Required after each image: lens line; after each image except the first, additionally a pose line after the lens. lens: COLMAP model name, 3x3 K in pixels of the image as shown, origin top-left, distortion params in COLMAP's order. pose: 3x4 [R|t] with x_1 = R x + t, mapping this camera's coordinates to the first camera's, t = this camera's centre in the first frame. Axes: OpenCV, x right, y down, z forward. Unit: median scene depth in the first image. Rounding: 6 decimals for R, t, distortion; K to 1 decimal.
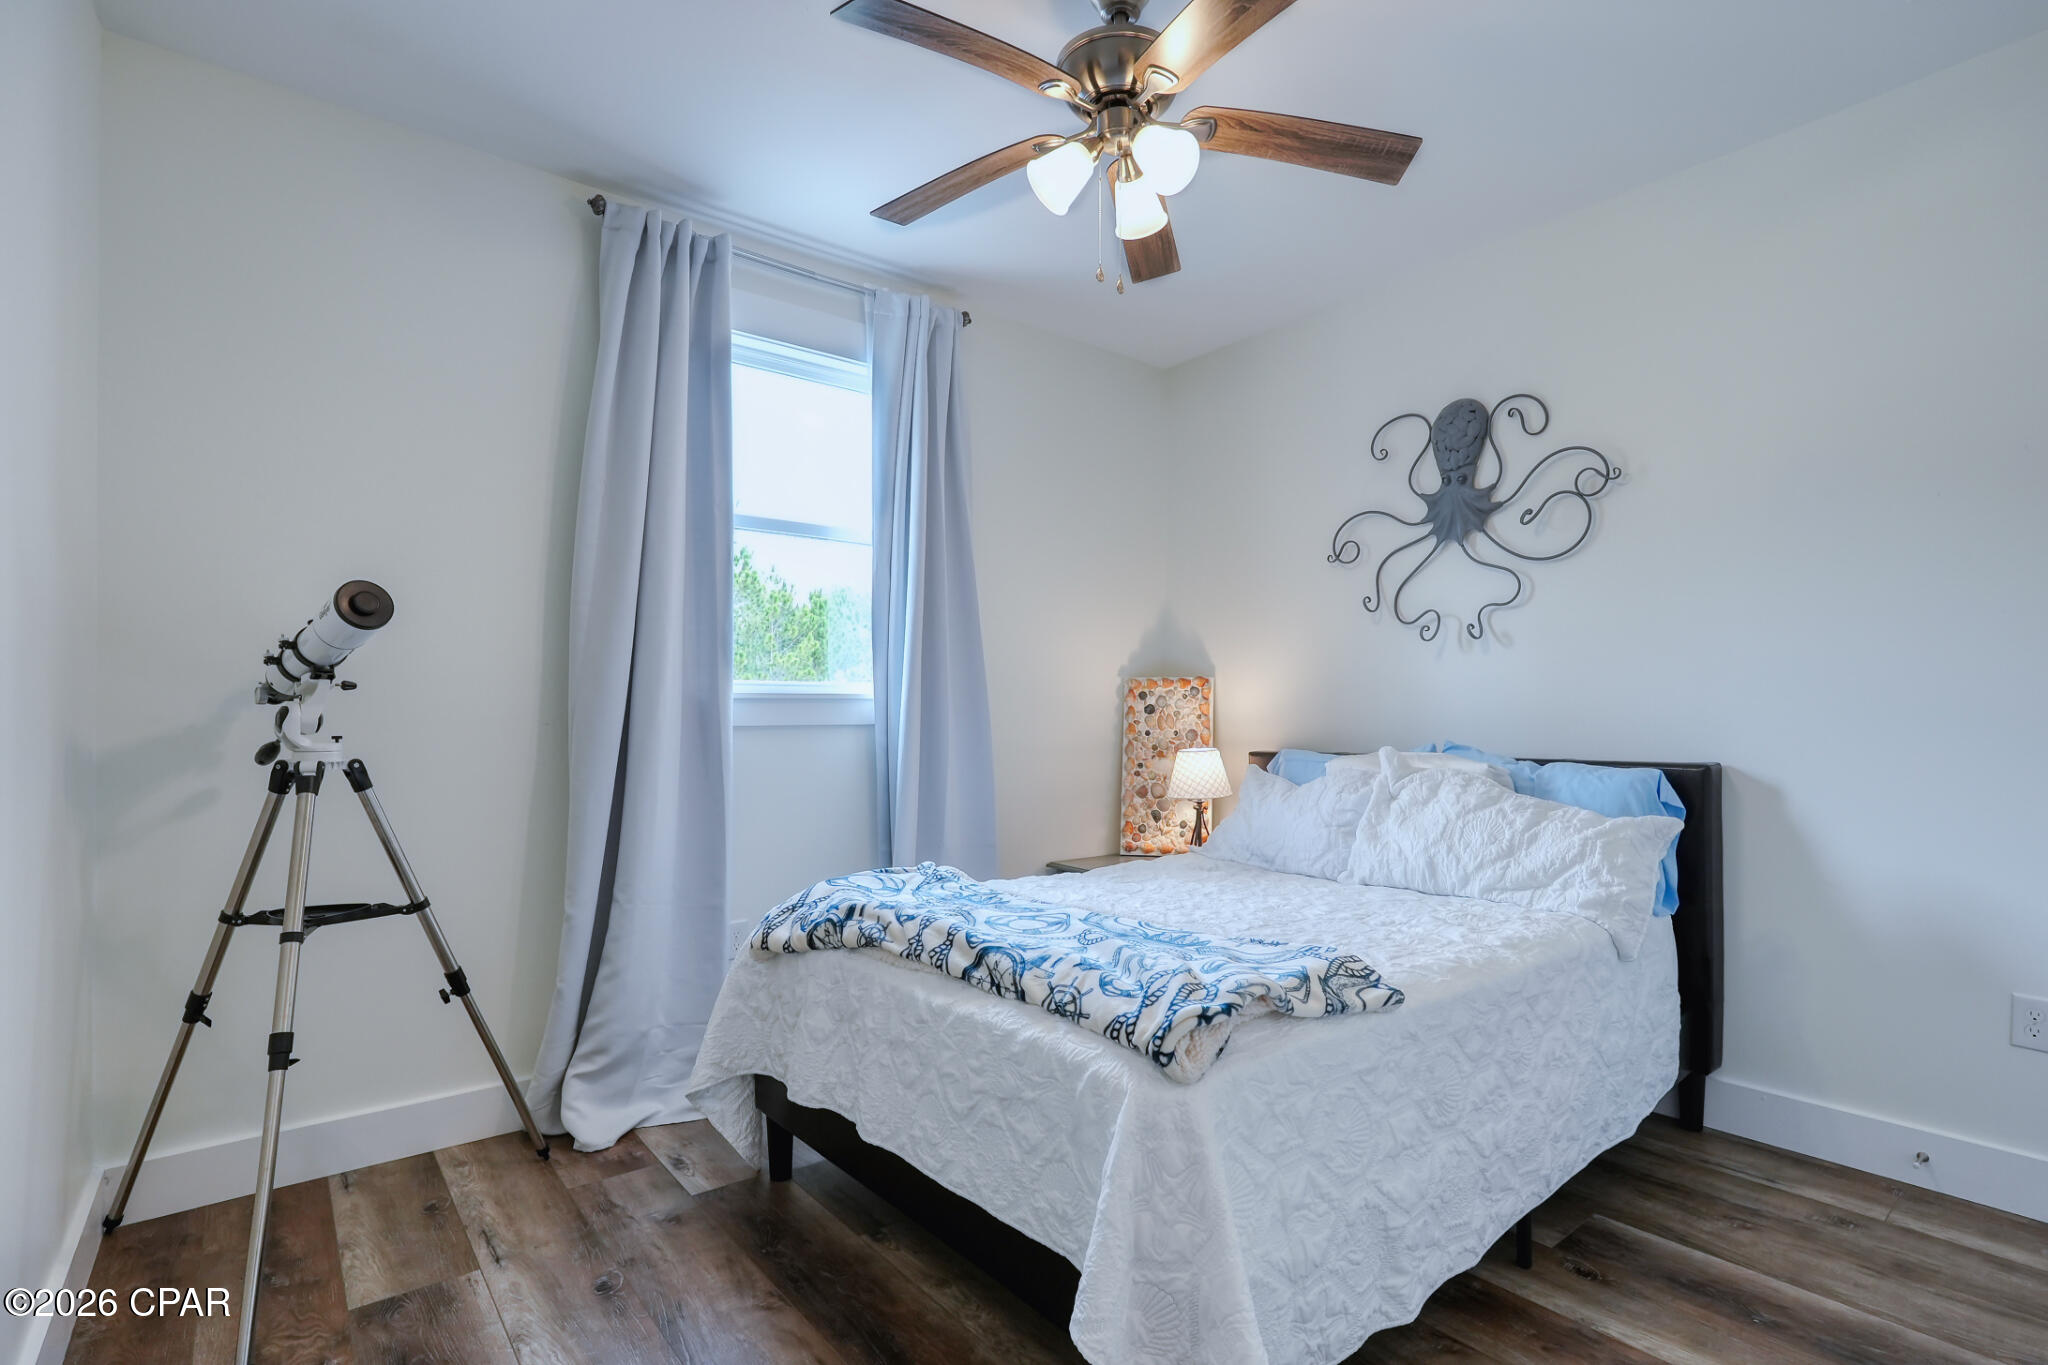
lens RADIAL K [[976.8, 0, 1021.5], [0, 976.8, 696.5], [0, 0, 1]] dist [-0.002959, 0.000306]
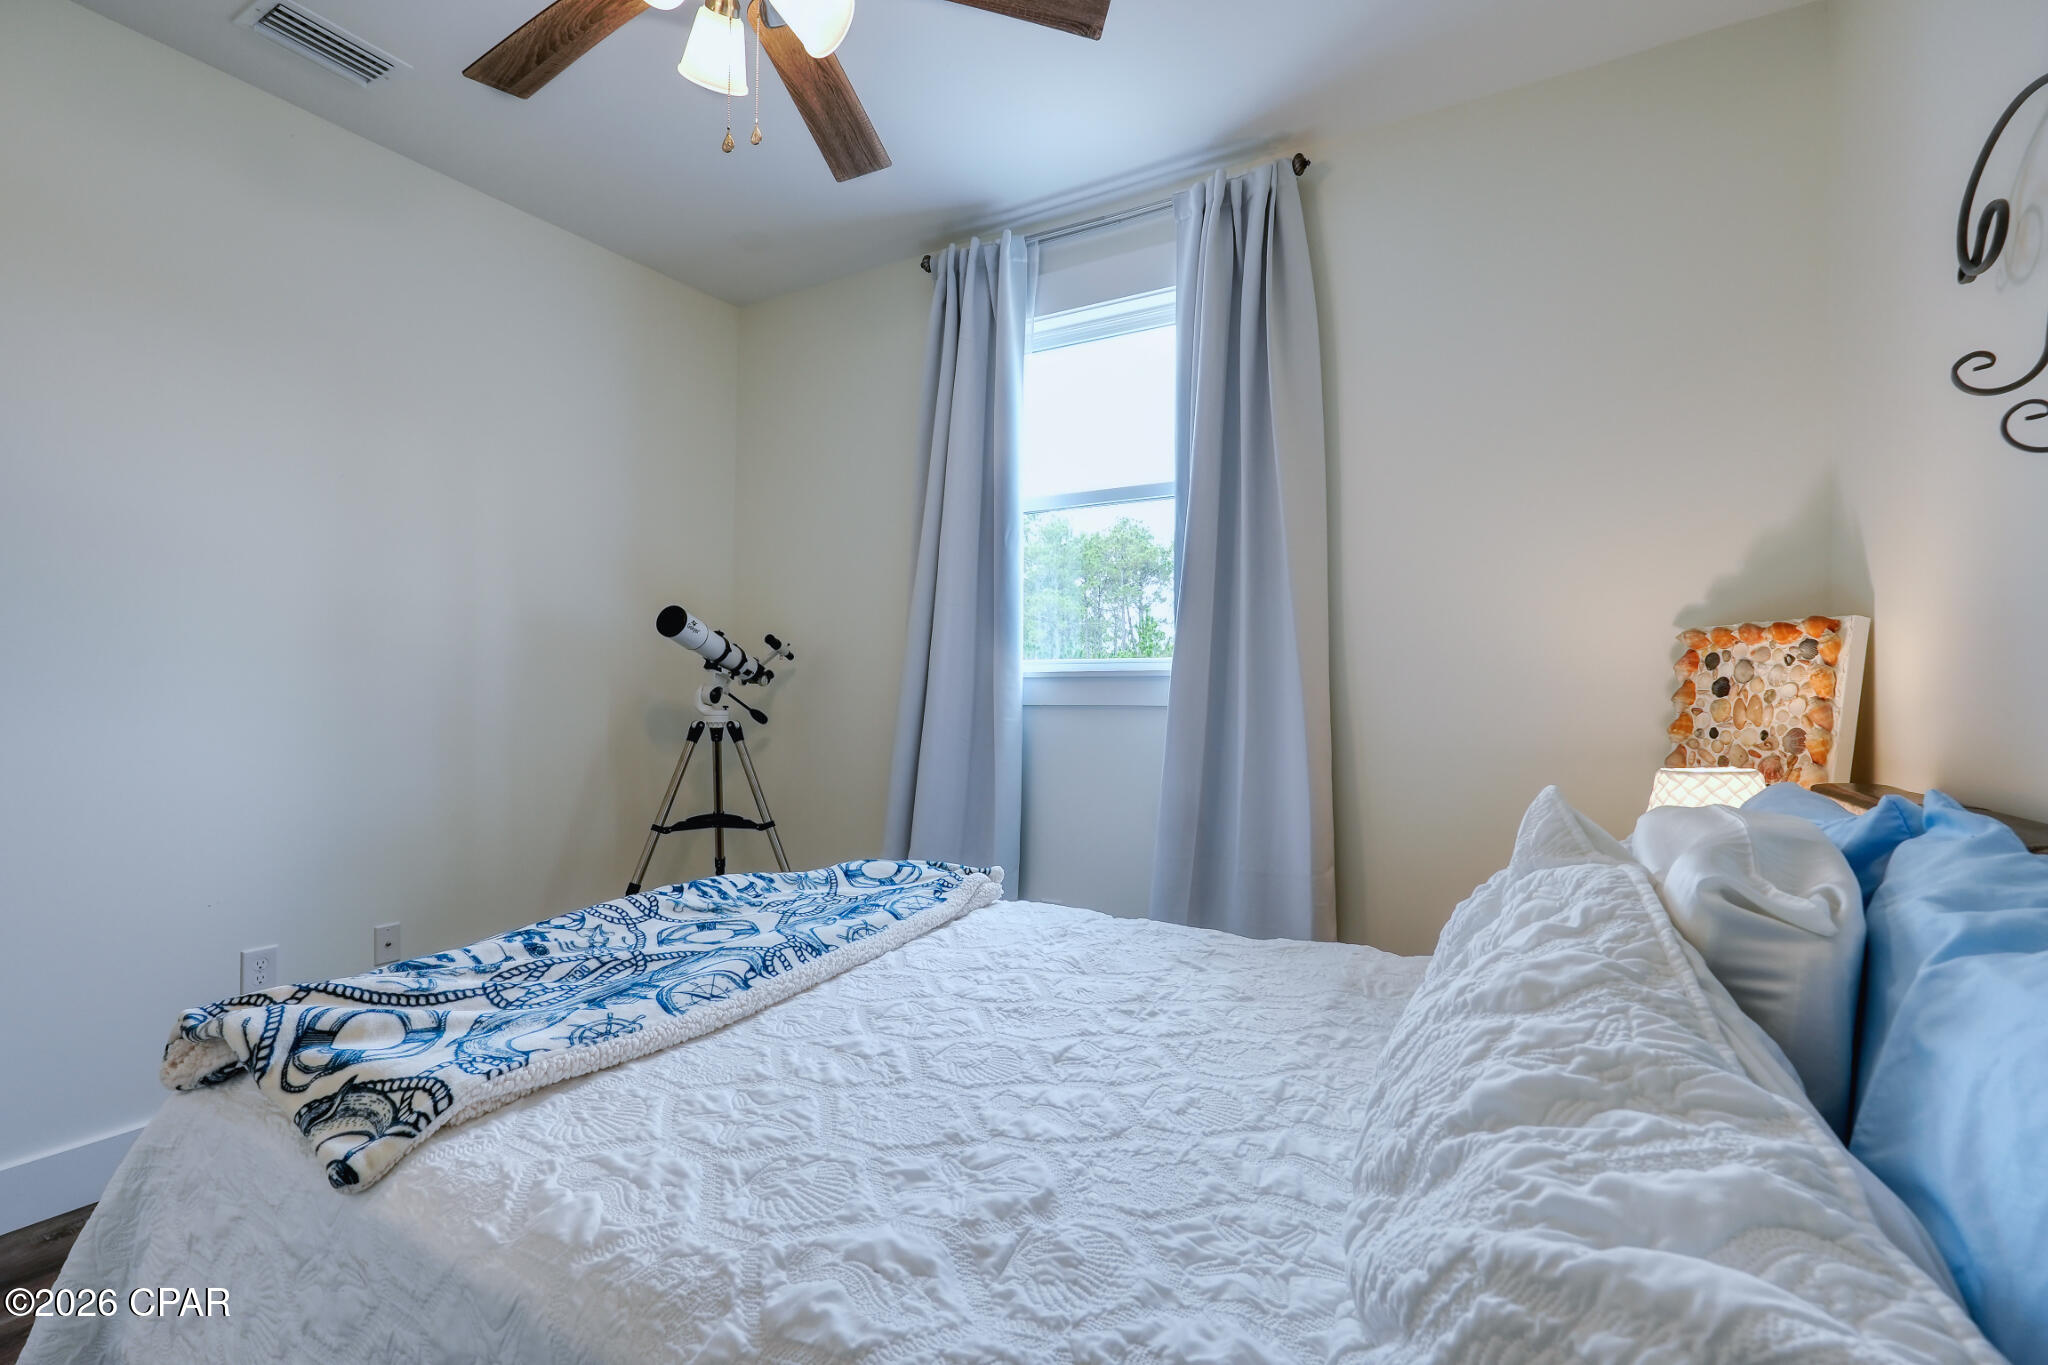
lens RADIAL K [[899.0, 0, 1027.7], [0, 899.0, 676.6], [0, 0, 1]] dist [-0.000872, -0.000051]
pose [[0.380497, -0.013343, -0.924686, 0.434374], [0.013528, 0.999869, -0.008861, 0.007021], [0.924683, -0.009138, 0.380628, 0.486712]]
